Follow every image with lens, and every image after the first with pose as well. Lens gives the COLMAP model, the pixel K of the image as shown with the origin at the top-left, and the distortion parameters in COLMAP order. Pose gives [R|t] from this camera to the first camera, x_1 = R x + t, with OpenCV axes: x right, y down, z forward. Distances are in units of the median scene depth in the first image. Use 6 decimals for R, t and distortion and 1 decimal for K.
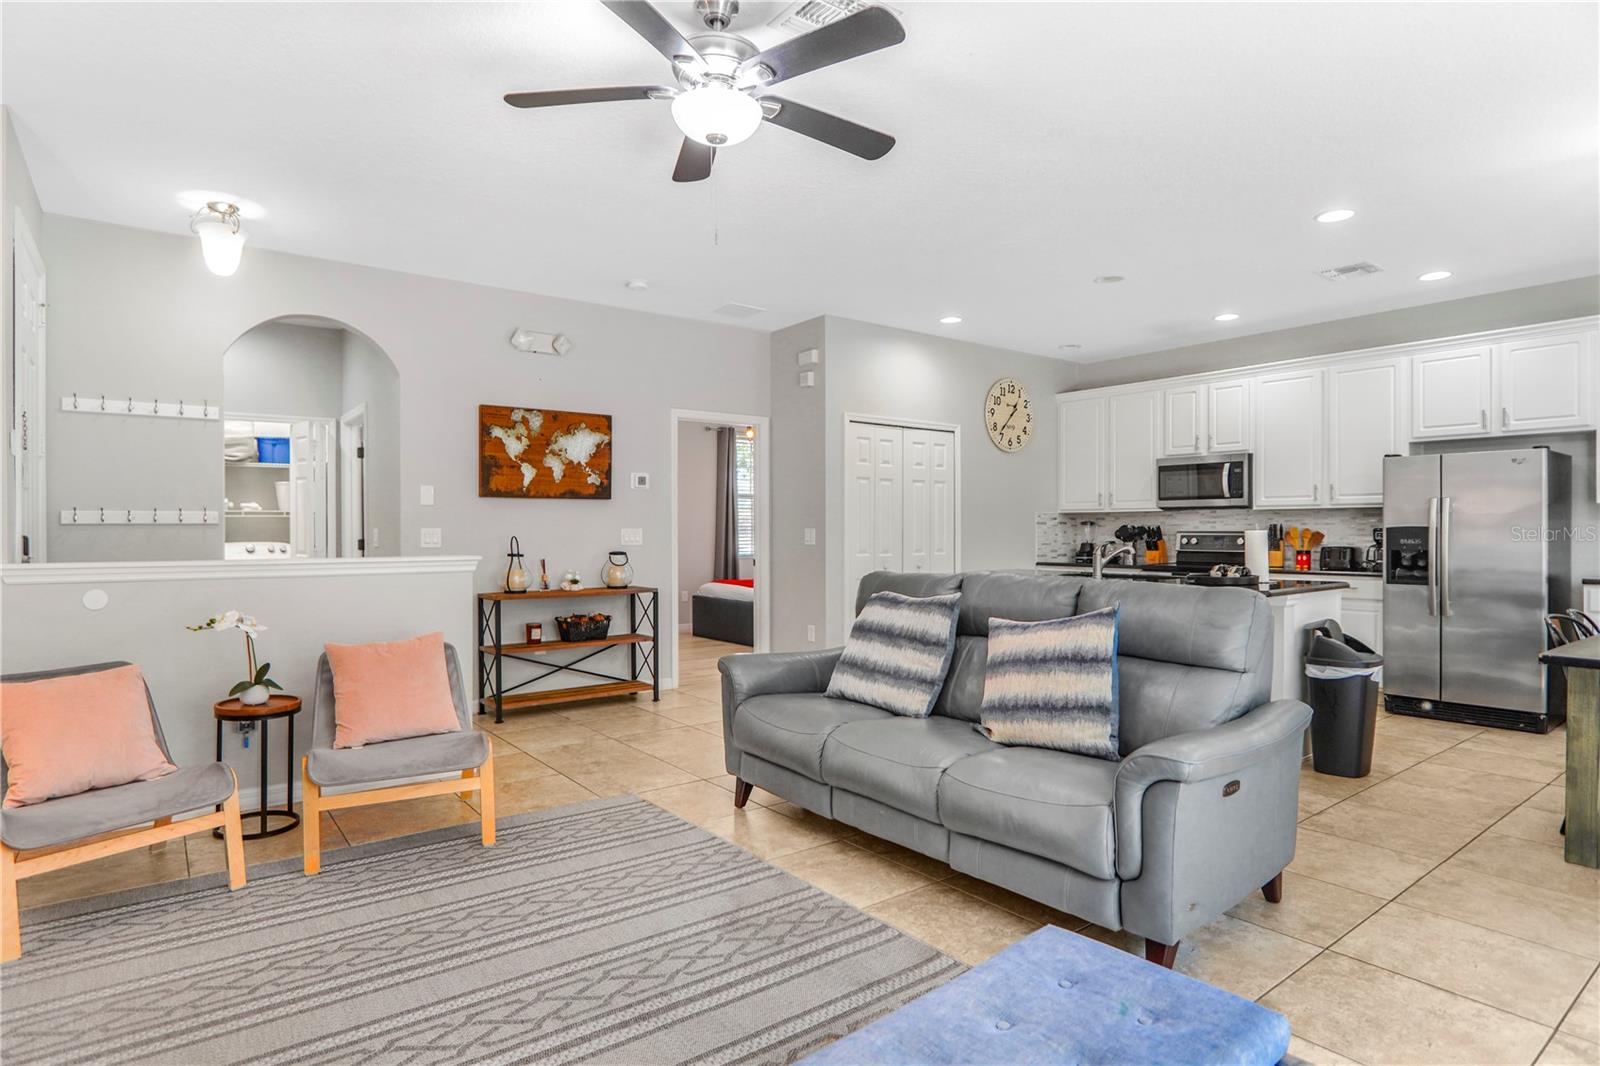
lens RADIAL K [[858.7, 0, 815.1], [0, 858.7, 534.2], [0, 0, 1]] dist [-0.023149, 0.006879]
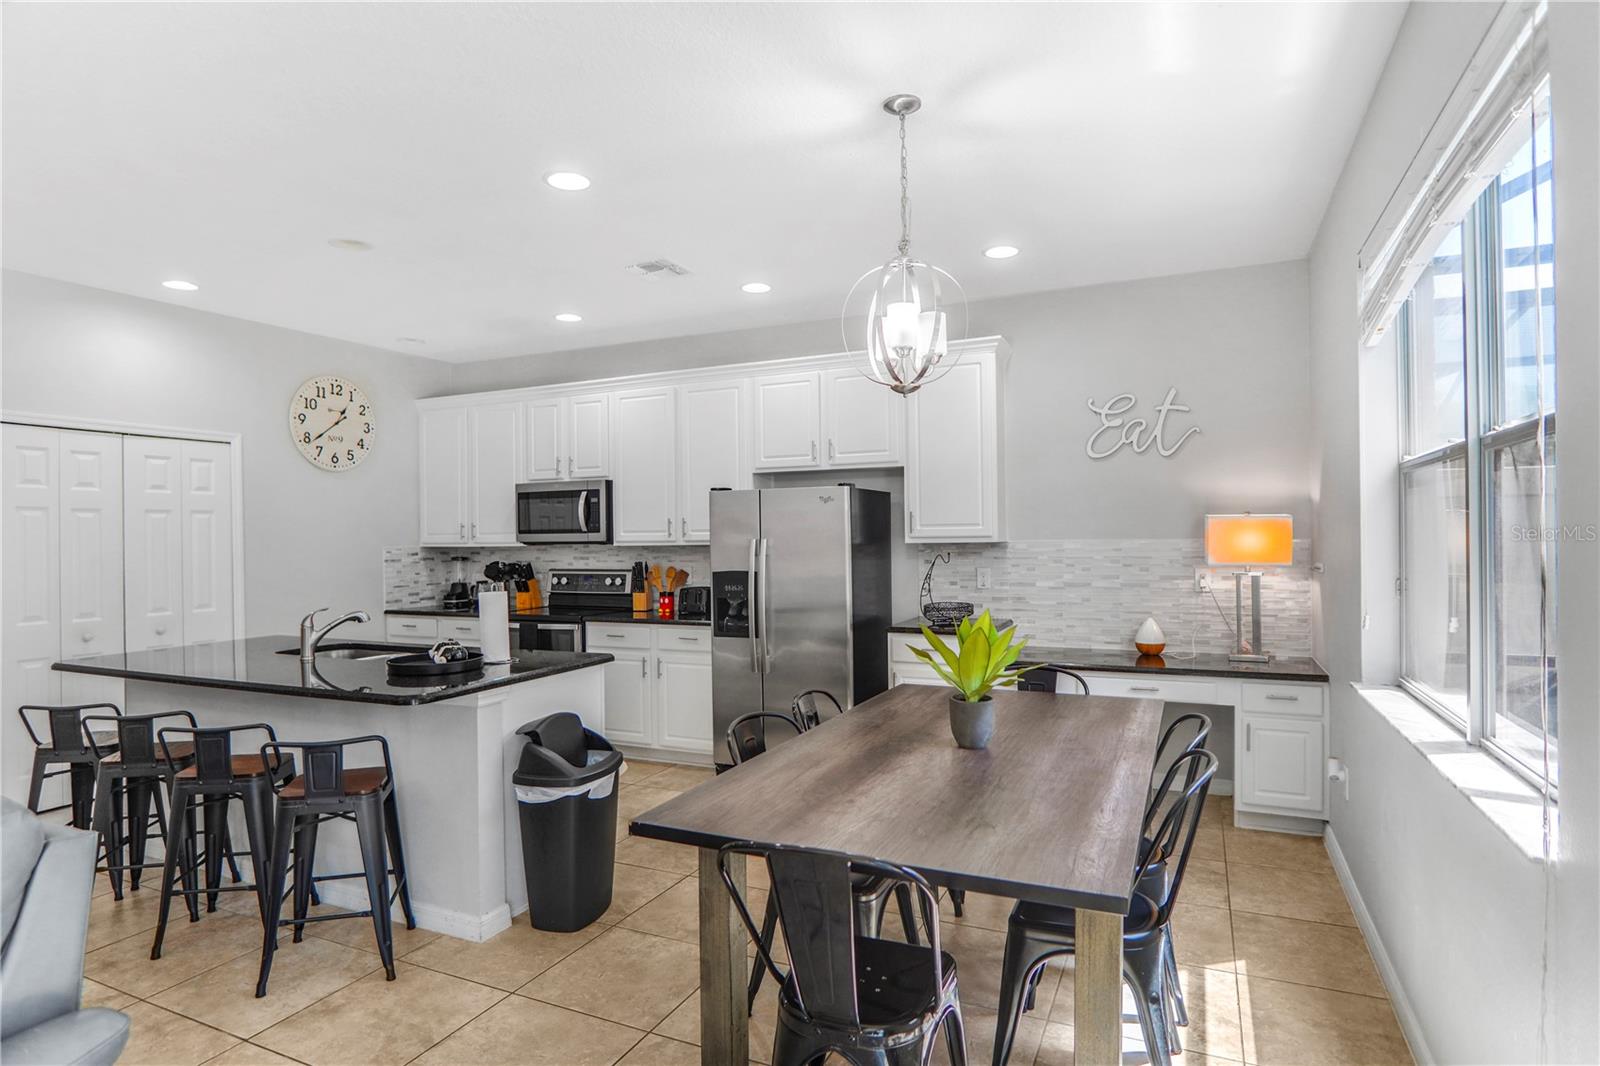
lens RADIAL K [[858.7, 0, 792.1], [0, 858.7, 535.8], [0, 0, 1]] dist [-0.023149, 0.006879]
pose [[0.895108, -0.010334, 0.445730, 0.293341], [0.013739, 0.999896, -0.004409, -0.032947], [-0.445638, 0.010070, 0.895157, 0.149156]]
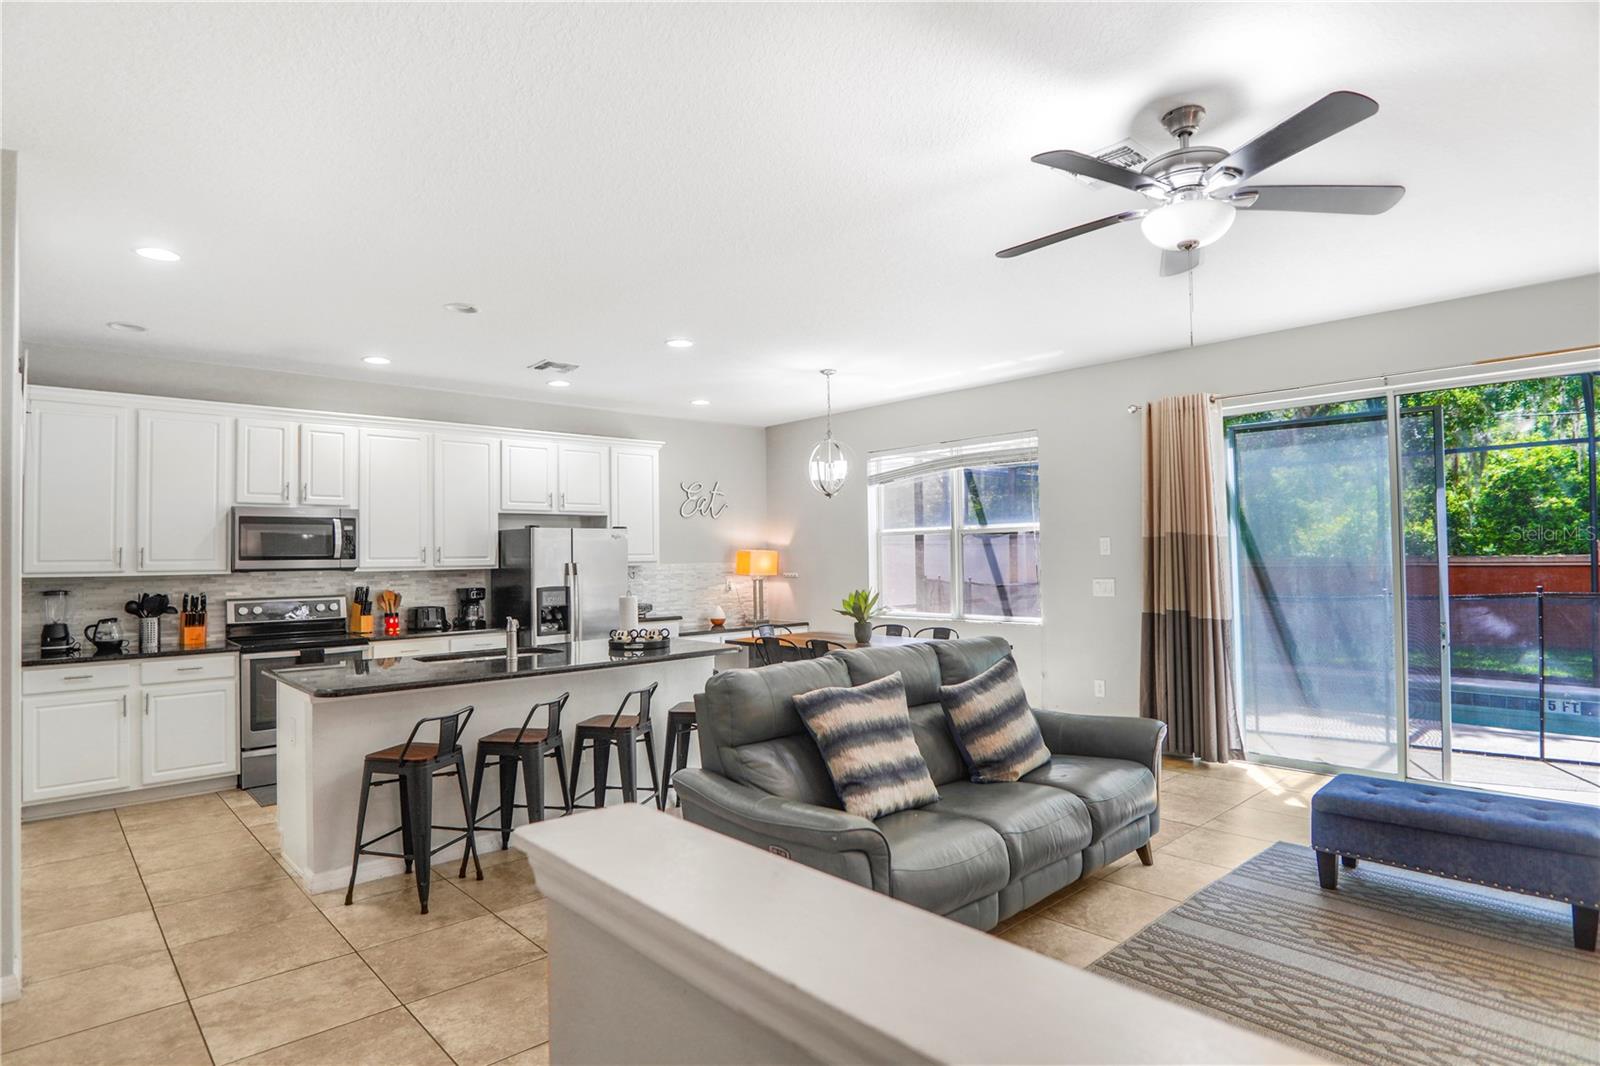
lens RADIAL K [[858.7, 0, 789.3], [0, 858.7, 537.3], [0, 0, 1]] dist [-0.023149, 0.006879]
pose [[-0.072651, 0.022564, 0.997102, -0.434590], [0.018198, 0.999608, -0.021295, -0.038162], [-0.997191, 0.016598, -0.073034, 0.613715]]
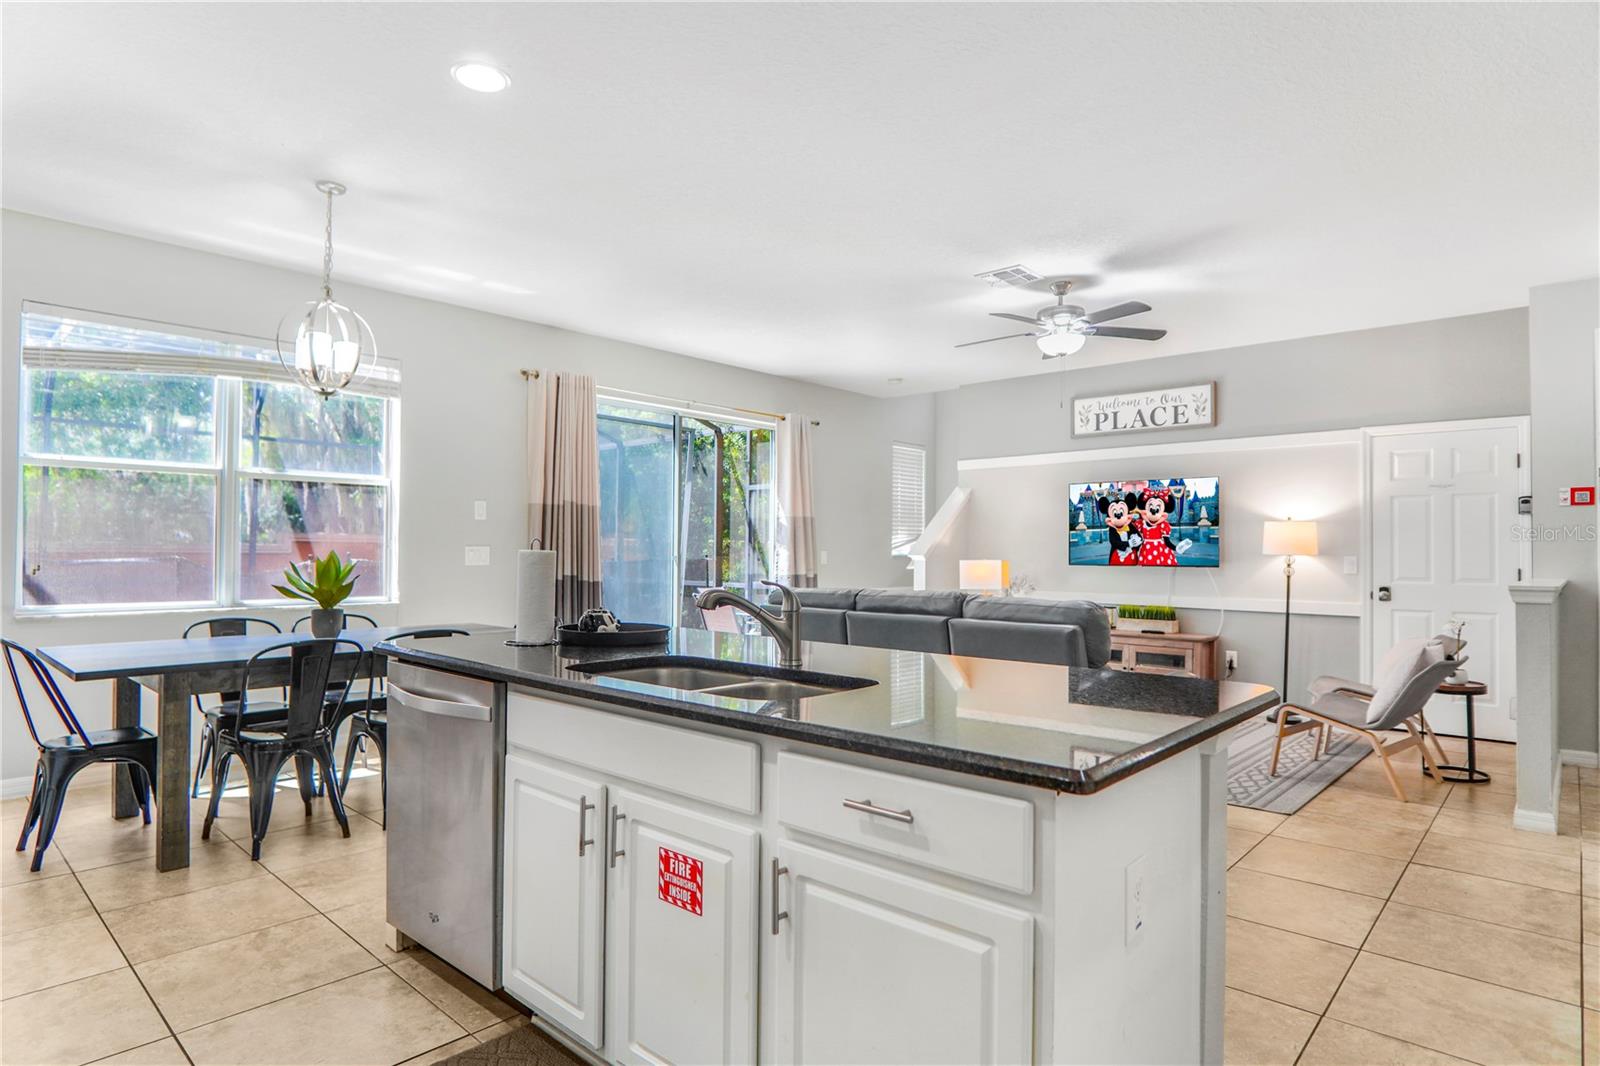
lens RADIAL K [[858.7, 0, 802.7], [0, 858.7, 539.2], [0, 0, 1]] dist [-0.023149, 0.006879]
pose [[-0.988238, -0.015507, -0.152137, 0.293913], [-0.014159, 0.999850, -0.009944, -0.008678], [0.152268, -0.007673, -0.988309, 1.111629]]
